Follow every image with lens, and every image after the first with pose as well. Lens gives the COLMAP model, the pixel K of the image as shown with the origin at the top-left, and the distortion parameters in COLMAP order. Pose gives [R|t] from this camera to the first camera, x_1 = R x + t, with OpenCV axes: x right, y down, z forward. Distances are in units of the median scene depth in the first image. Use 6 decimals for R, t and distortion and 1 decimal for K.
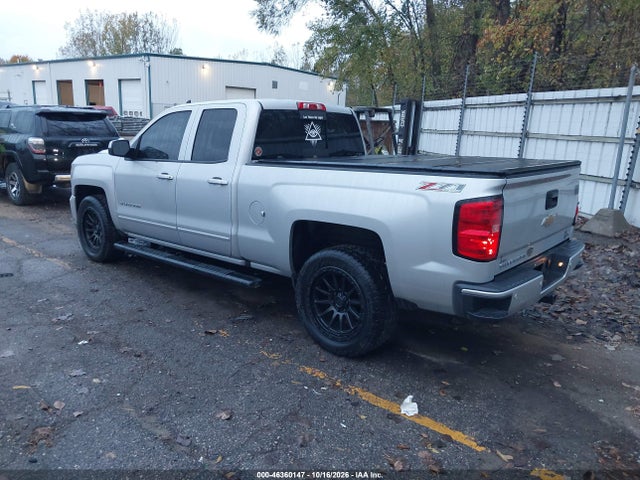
lens RADIAL K [[511.0, 0, 321.3], [0, 511.0, 243.8], [0, 0, 1]] dist [0.030616, -0.044408]
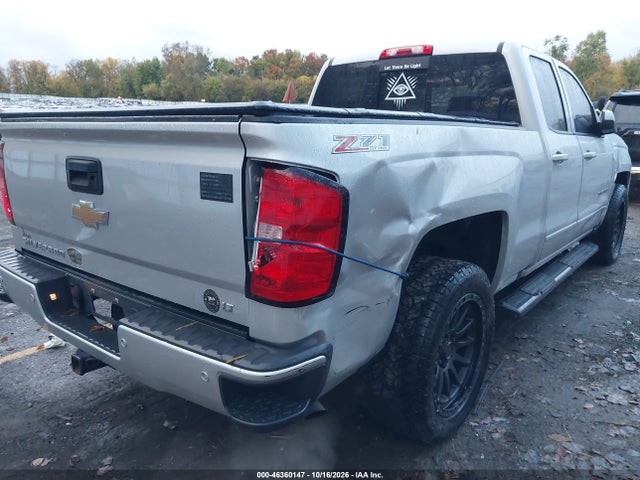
lens RADIAL K [[511.0, 0, 323.1], [0, 511.0, 242.3], [0, 0, 1]] dist [0.030616, -0.044408]
pose [[0.036792, 0.206521, -0.977750, 0.093598], [-0.221002, 0.955868, 0.193582, -0.016681], [0.974579, 0.208963, 0.080810, 0.115135]]
